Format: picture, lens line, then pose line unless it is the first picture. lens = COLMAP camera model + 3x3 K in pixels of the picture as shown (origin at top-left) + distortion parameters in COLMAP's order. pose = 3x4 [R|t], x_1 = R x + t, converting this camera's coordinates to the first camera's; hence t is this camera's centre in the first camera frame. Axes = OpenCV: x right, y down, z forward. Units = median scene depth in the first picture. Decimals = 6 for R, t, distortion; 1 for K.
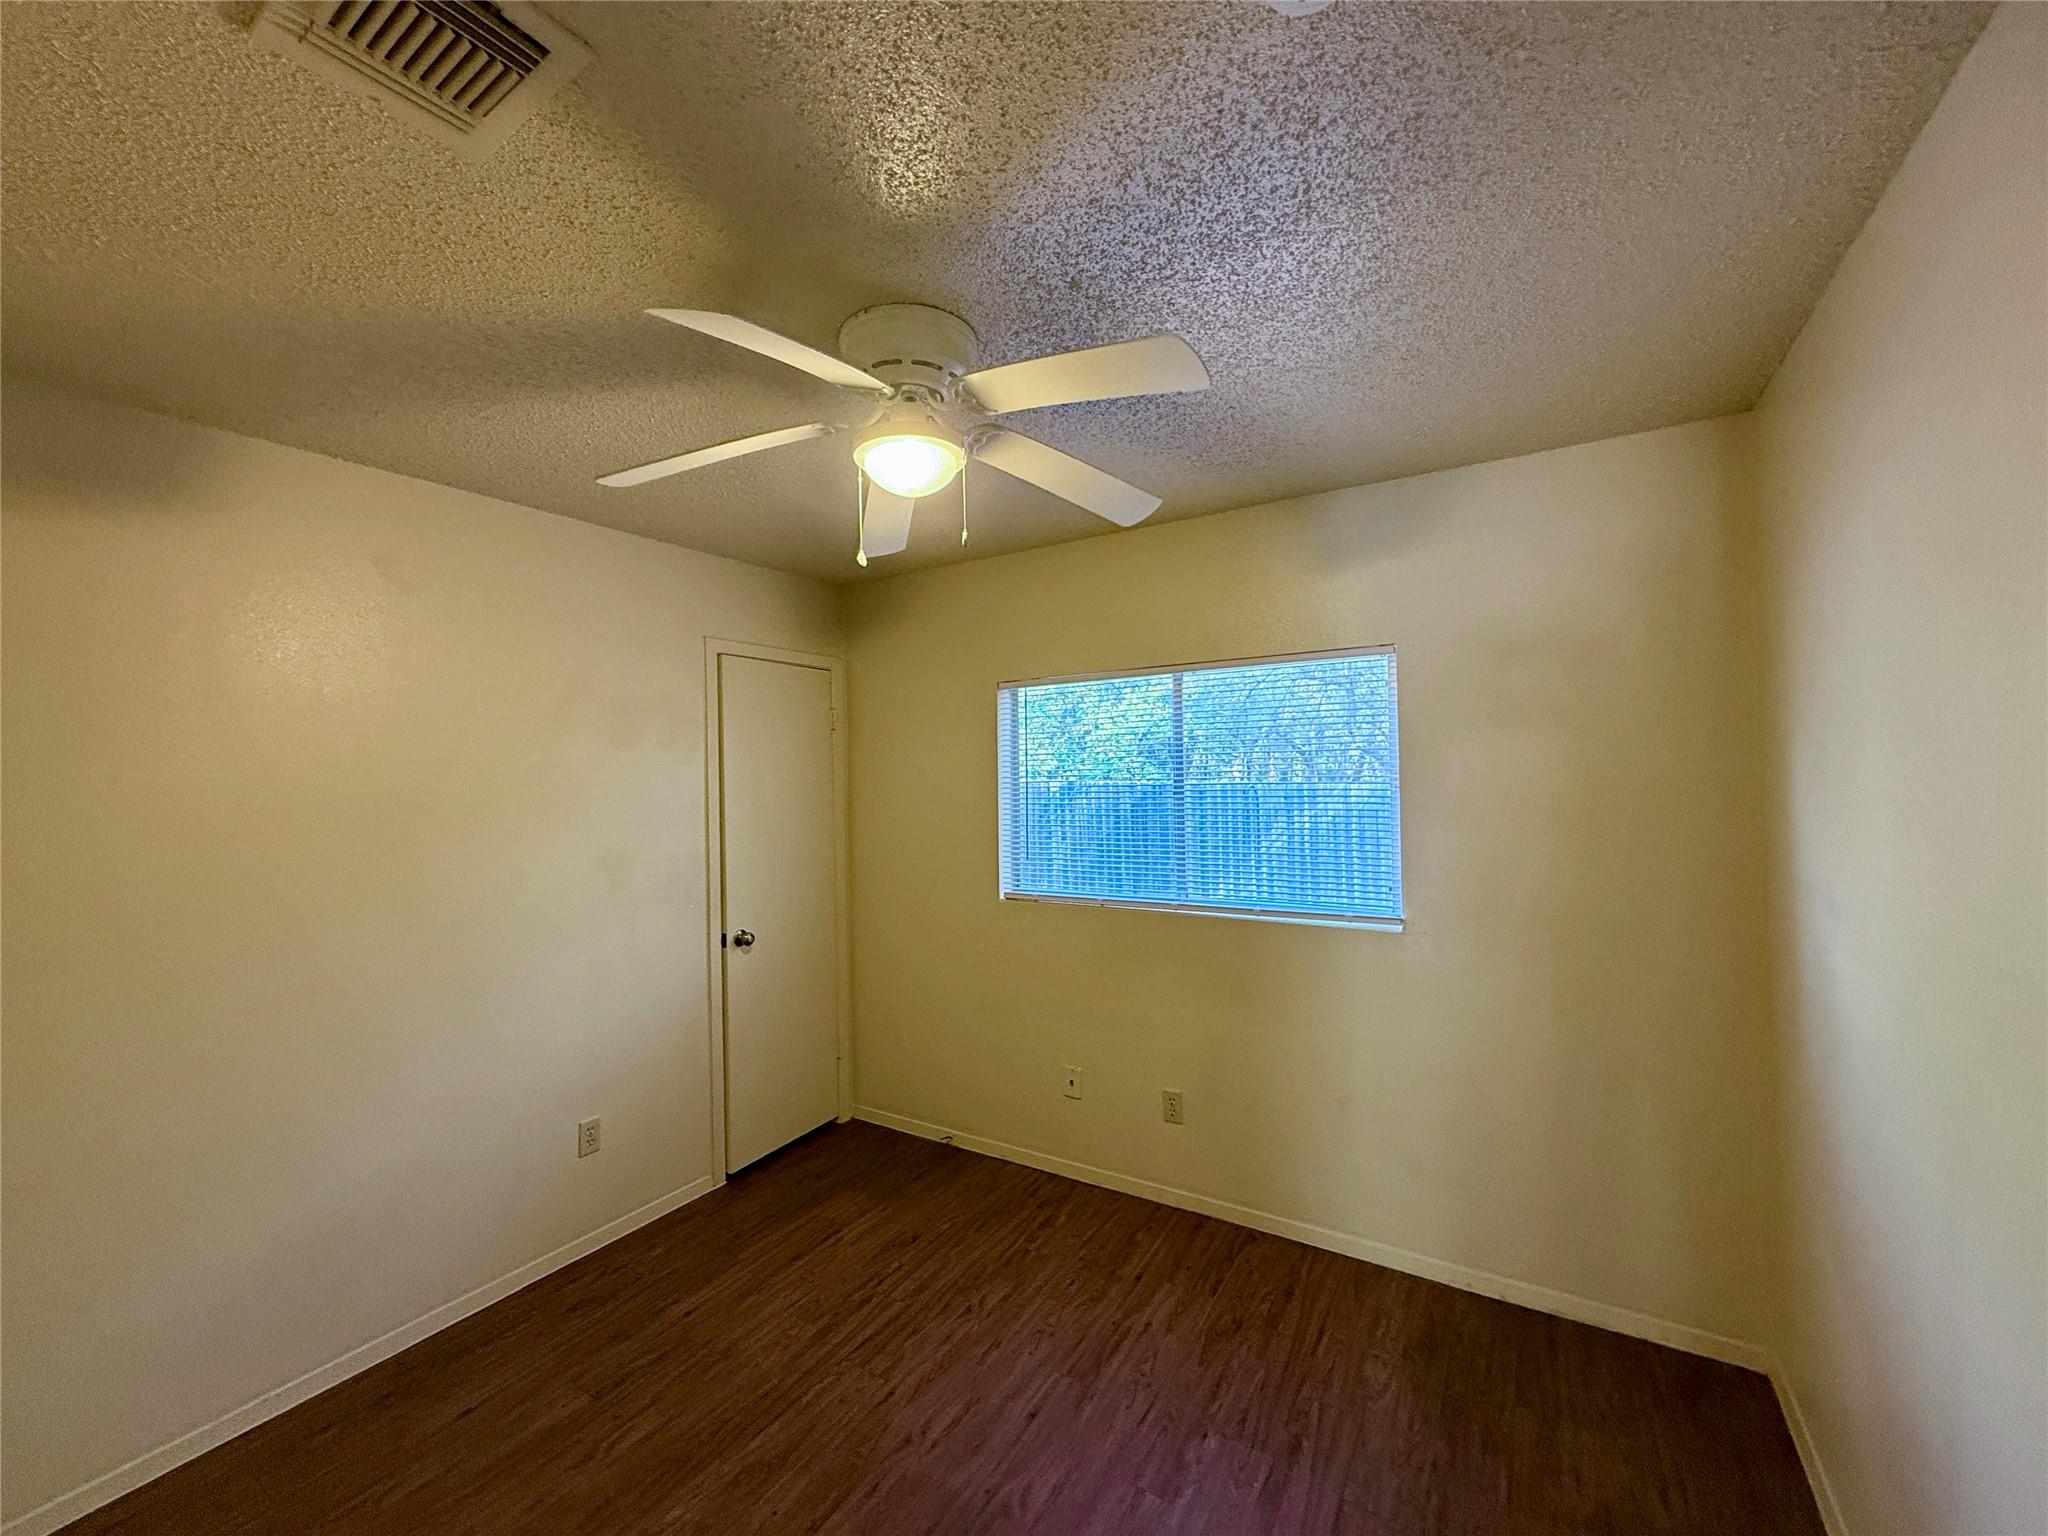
lens RADIAL K [[816.1, 0, 1022.4], [0, 816.1, 770.8], [0, 0, 1]] dist [-0.001122, 0.000346]
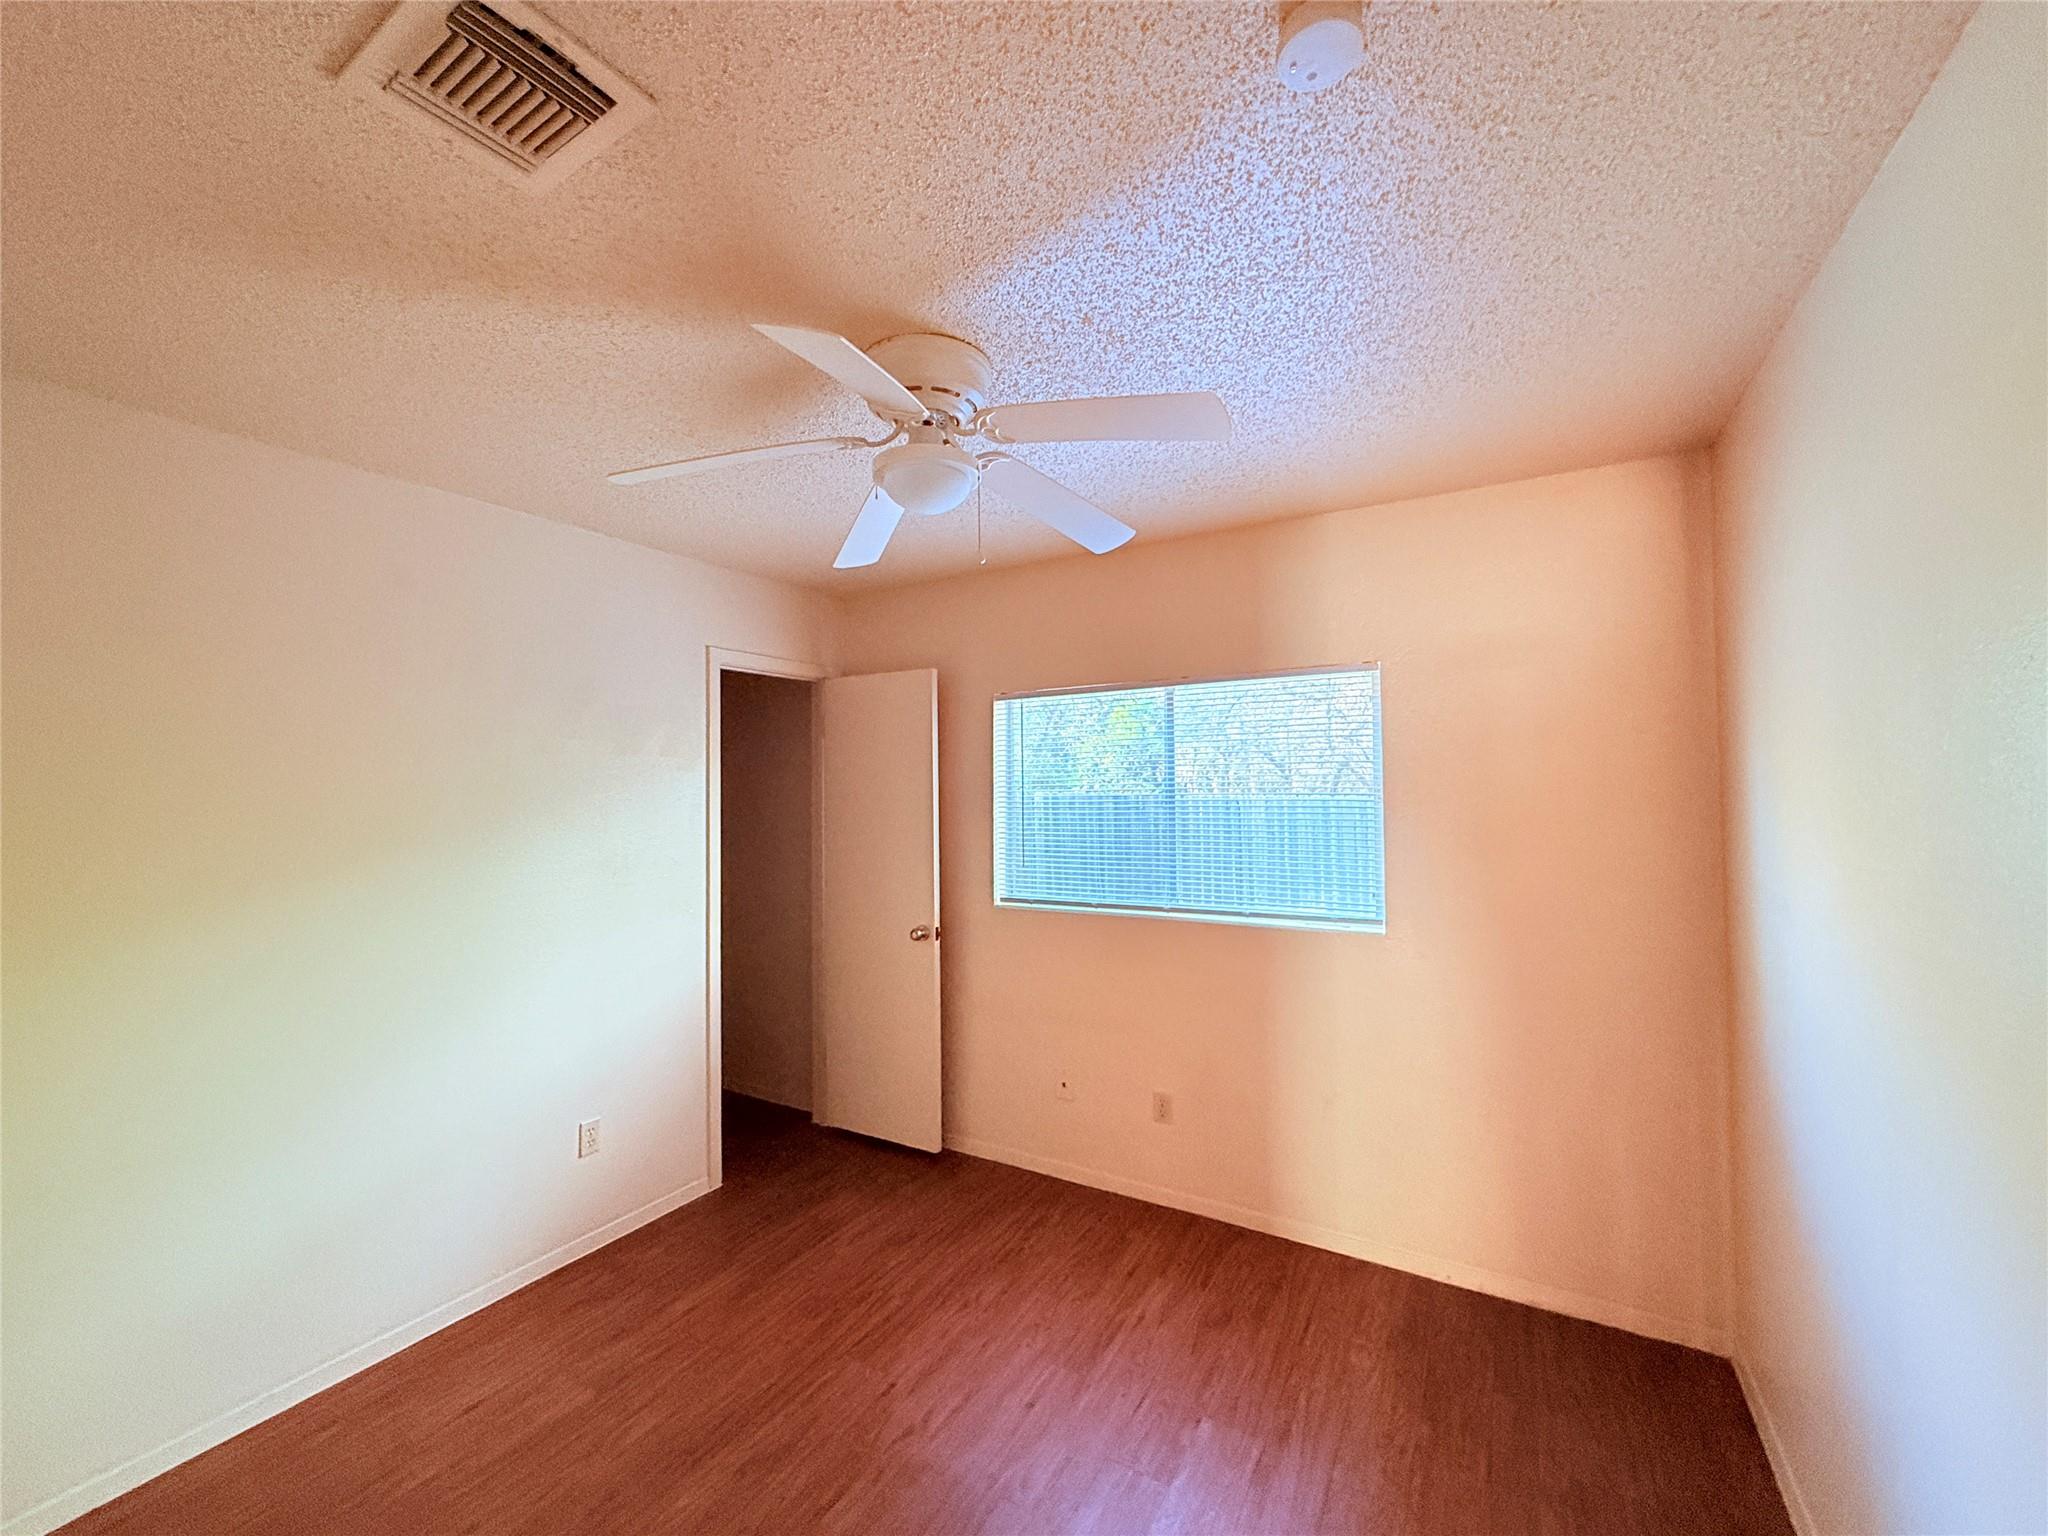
lens RADIAL K [[816.1, 0, 1020.4], [0, 816.1, 771.0], [0, 0, 1]] dist [-0.001122, 0.000346]
pose [[0.999663, 0.008777, 0.024440, -0.036579], [-0.008411, 0.999852, -0.015012, 0.007089], [-0.024569, 0.014802, 0.999589, -0.044353]]
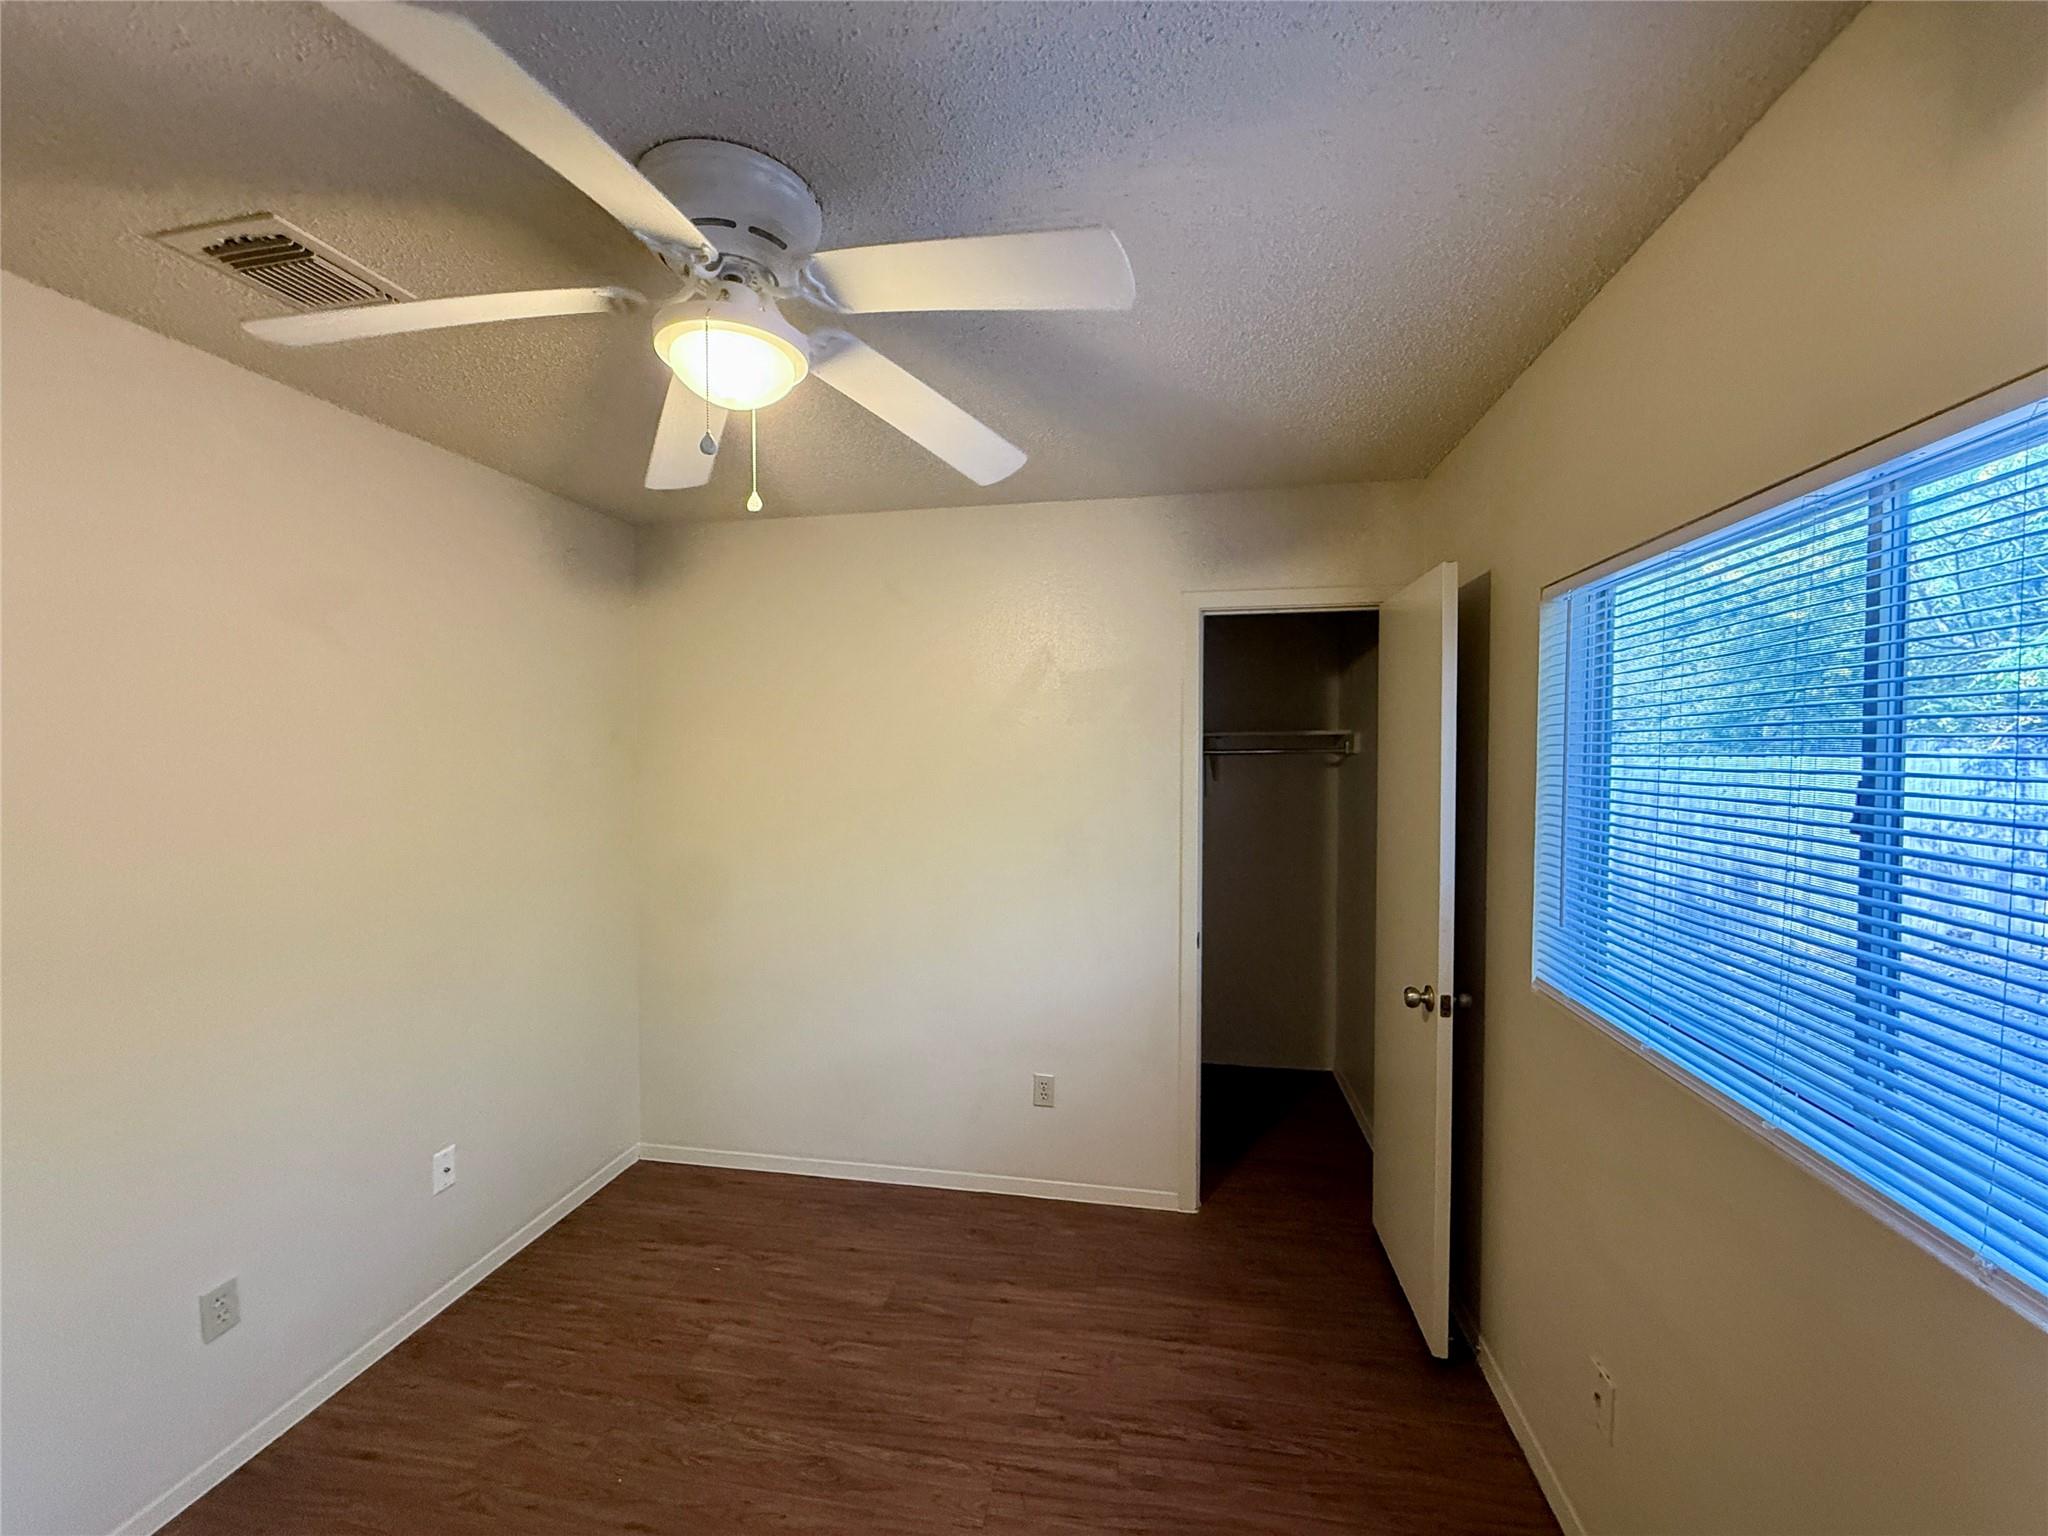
lens RADIAL K [[816.1, 0, 1019.2], [0, 816.1, 770.2], [0, 0, 1]] dist [-0.001122, 0.000346]
pose [[0.368981, 0.040356, -0.928560, 0.637976], [-0.000533, 0.999066, 0.043209, -0.021759], [0.929437, -0.015448, 0.368658, 0.874861]]
